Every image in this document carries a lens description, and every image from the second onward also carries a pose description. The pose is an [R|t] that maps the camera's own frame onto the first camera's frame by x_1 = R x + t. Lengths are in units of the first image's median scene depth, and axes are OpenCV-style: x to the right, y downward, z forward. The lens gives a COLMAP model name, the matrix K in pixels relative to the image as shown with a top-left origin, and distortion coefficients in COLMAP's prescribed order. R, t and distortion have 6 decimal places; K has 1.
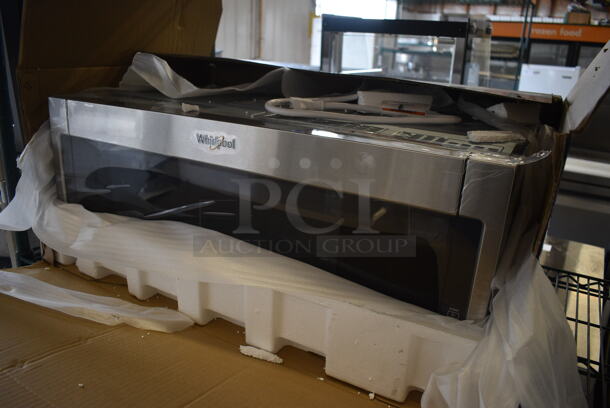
lens RADIAL K [[466.7, 0, 307.7], [0, 466.7, 204.1], [0, 0, 1]] dist [-0.091894, 0.009447]
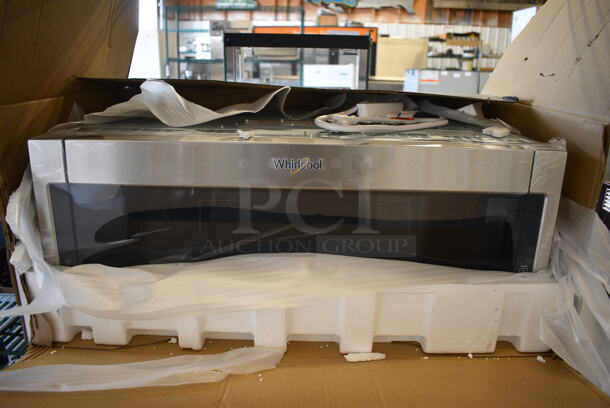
lens RADIAL K [[466.7, 0, 306.0], [0, 466.7, 204.3], [0, 0, 1]] dist [-0.091894, 0.009447]
pose [[0.876915, -0.173565, 0.448214, -0.536242], [0.179091, 0.983362, 0.030409, -0.064349], [-0.446035, 0.053605, 0.893409, 0.080102]]
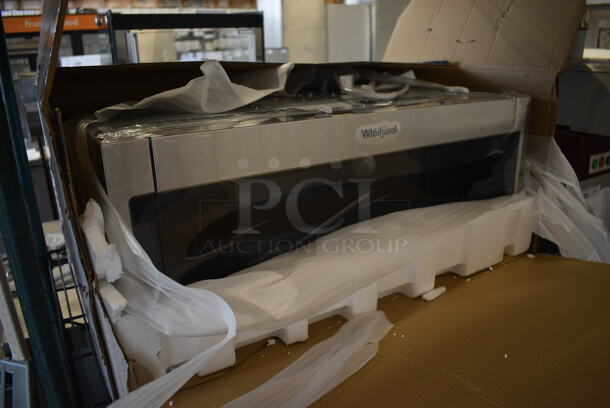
lens RADIAL K [[466.7, 0, 304.4], [0, 466.7, 204.3], [0, 0, 1]] dist [-0.091894, 0.009447]
pose [[0.493491, -0.340528, 0.800317, -0.980729], [0.325397, 0.925630, 0.193201, -0.200301], [-0.806588, 0.165077, 0.567596, 0.464351]]
